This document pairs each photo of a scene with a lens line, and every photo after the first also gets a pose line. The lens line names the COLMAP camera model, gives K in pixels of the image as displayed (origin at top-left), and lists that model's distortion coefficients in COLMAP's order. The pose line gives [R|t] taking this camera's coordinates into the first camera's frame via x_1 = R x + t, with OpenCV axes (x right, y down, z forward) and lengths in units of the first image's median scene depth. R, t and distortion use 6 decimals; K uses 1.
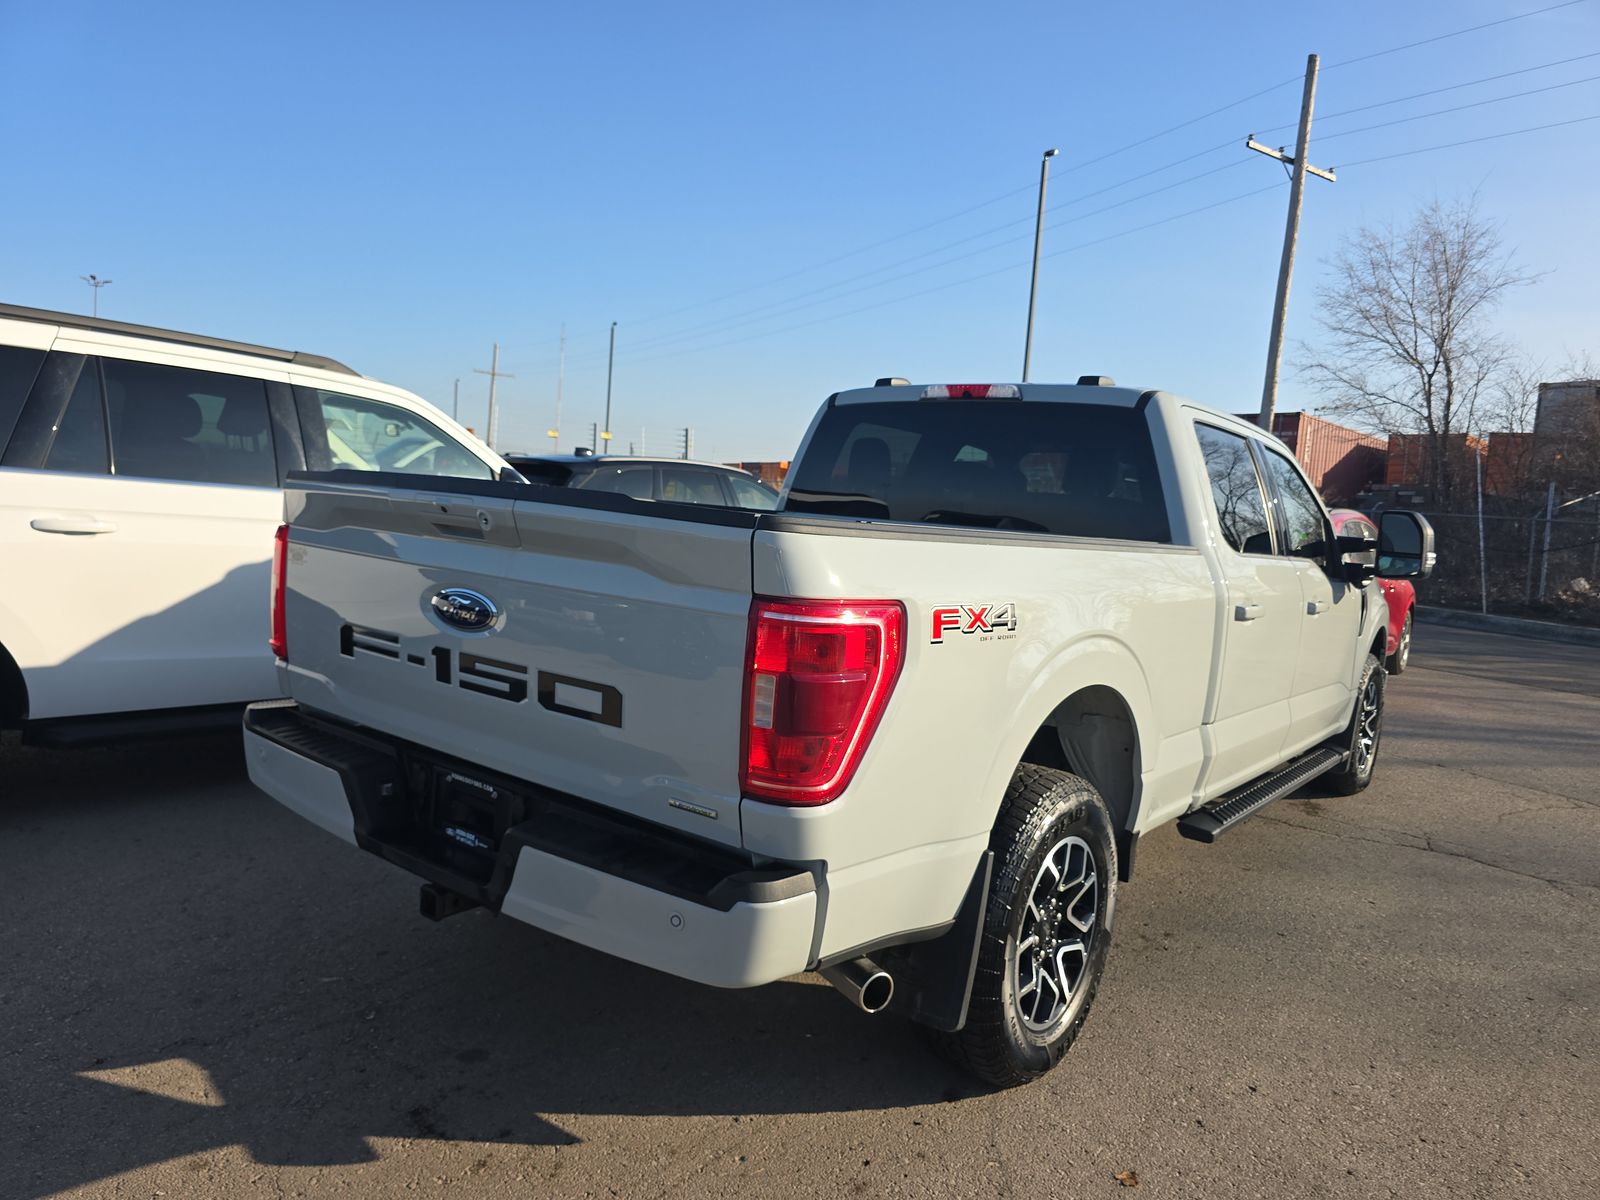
lens RADIAL K [[1086.4, 0, 749.3], [0, 1086.4, 596.0], [0, 0, 1]] dist [0.060558, -0.066536]
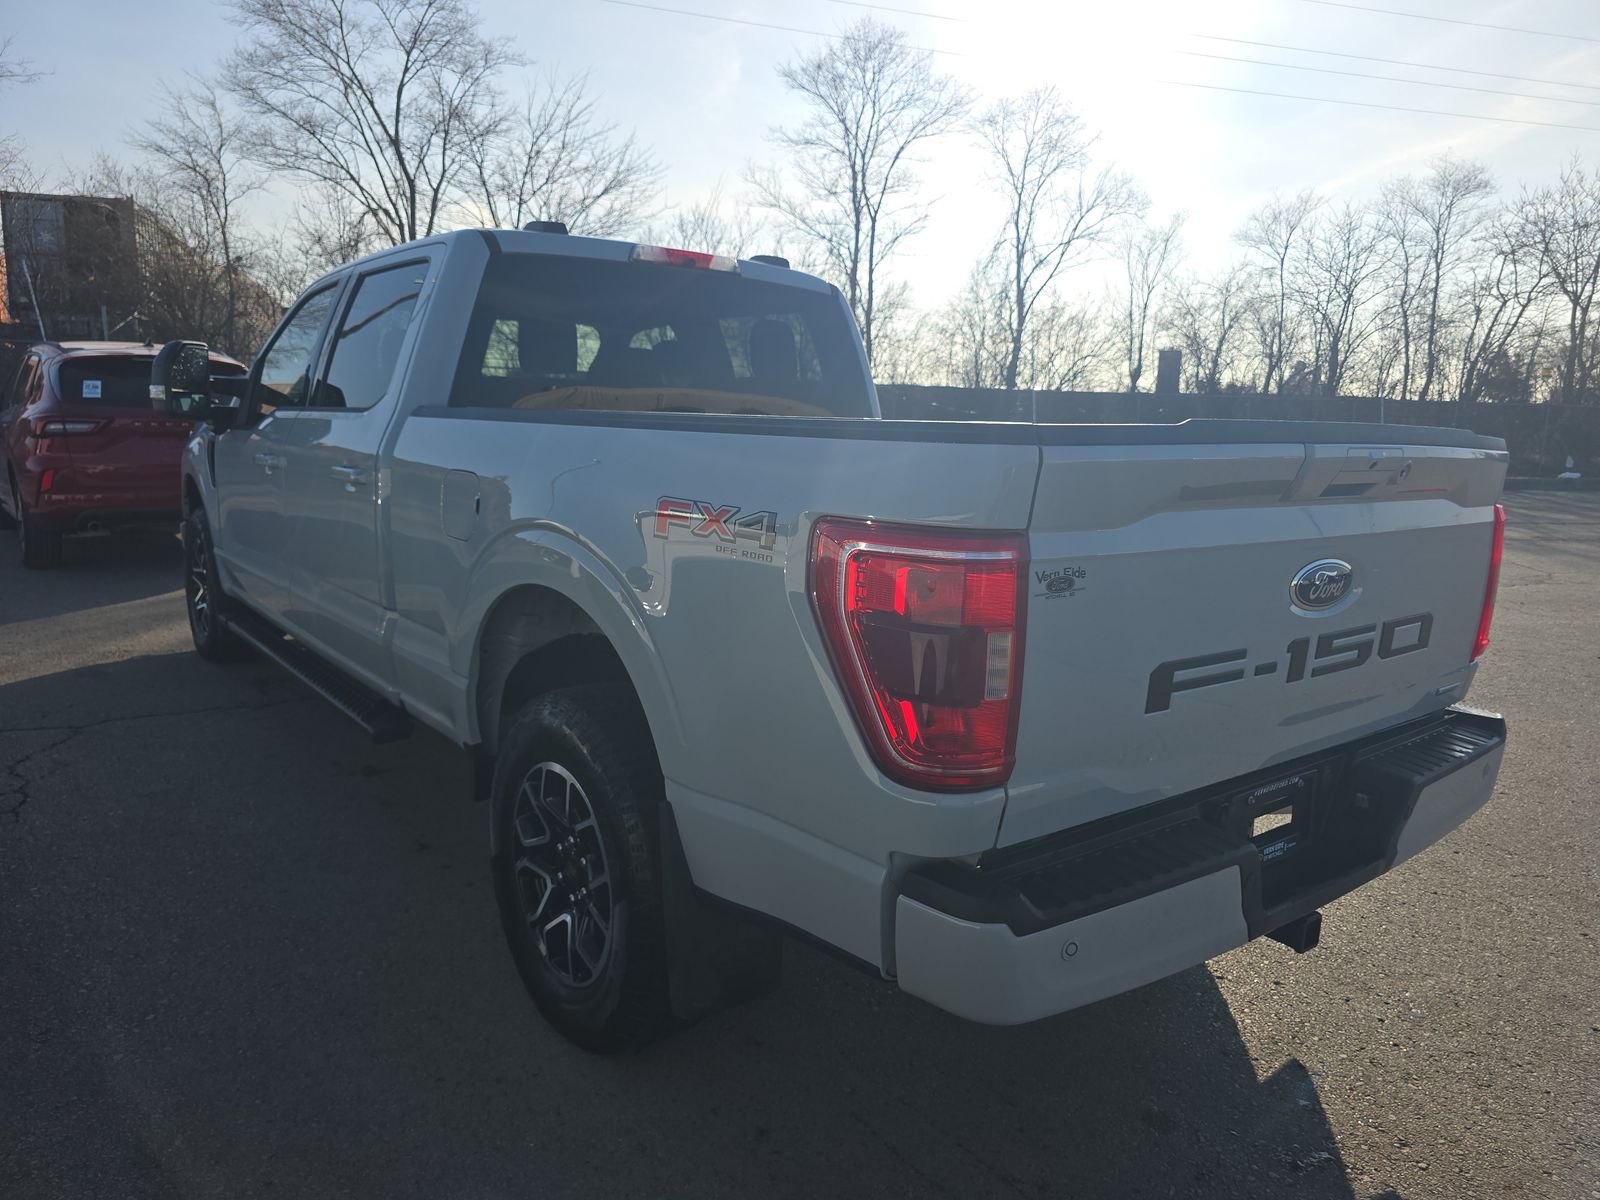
lens RADIAL K [[1105.5, 0, 833.8], [0, 1105.5, 598.9], [0, 0, 1]] dist [0.053198, -0.042517]
pose [[0.216772, -0.227296, 0.949393, -1.056501], [0.067659, 0.973676, 0.217661, -0.170446], [-0.973875, 0.017052, 0.226444, 1.080550]]
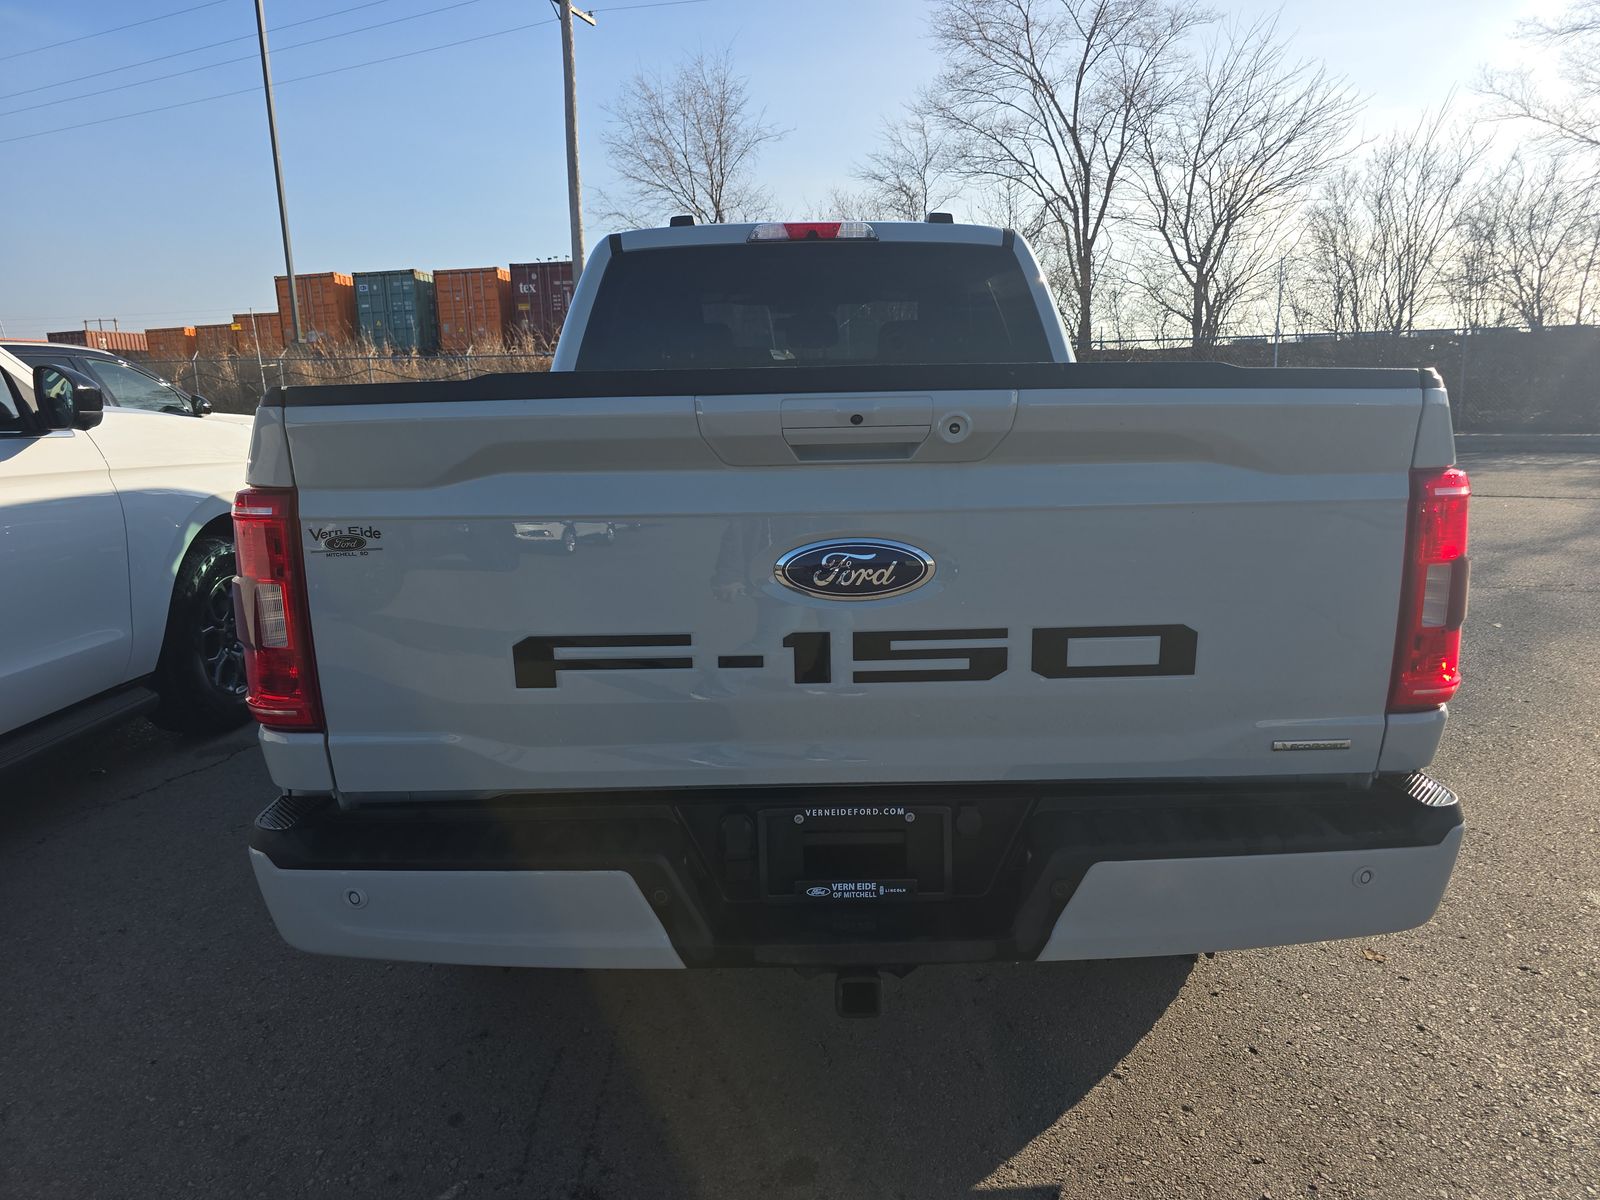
lens RADIAL K [[1092.7, 0, 800.0], [0, 1092.7, 600.0], [0, 0, 1]] dist [0.066705, -0.055103]
pose [[0.764764, -0.210059, 0.609107, -0.644098], [0.129479, 0.976182, 0.174082, -0.081972], [-0.631166, -0.054266, 0.773747, 0.470064]]
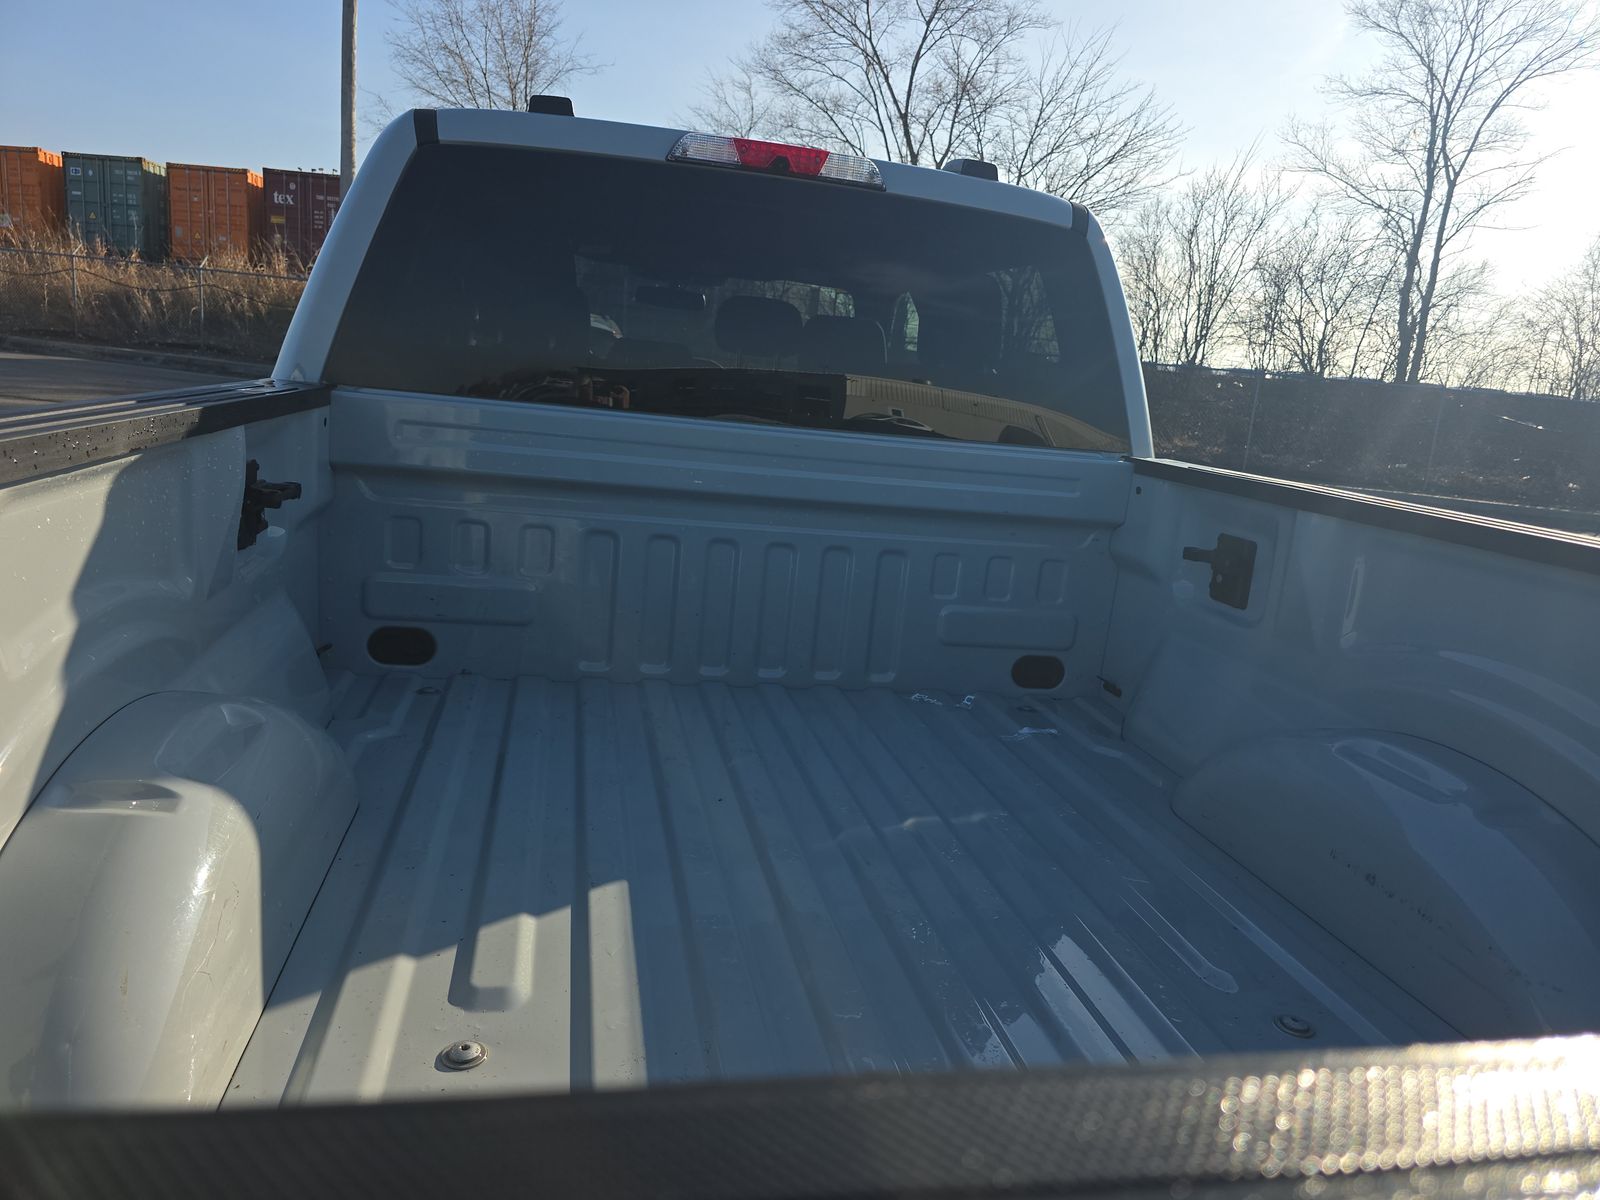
lens RADIAL K [[1106.8, 0, 782.1], [0, 1106.8, 602.5], [0, 0, 1]] dist [0.068784, -0.058609]
pose [[0.649530, -0.173957, 0.740168, -0.348844], [0.018358, 0.976780, 0.213456, -0.150017], [-0.760114, -0.125058, 0.637642, 0.998755]]
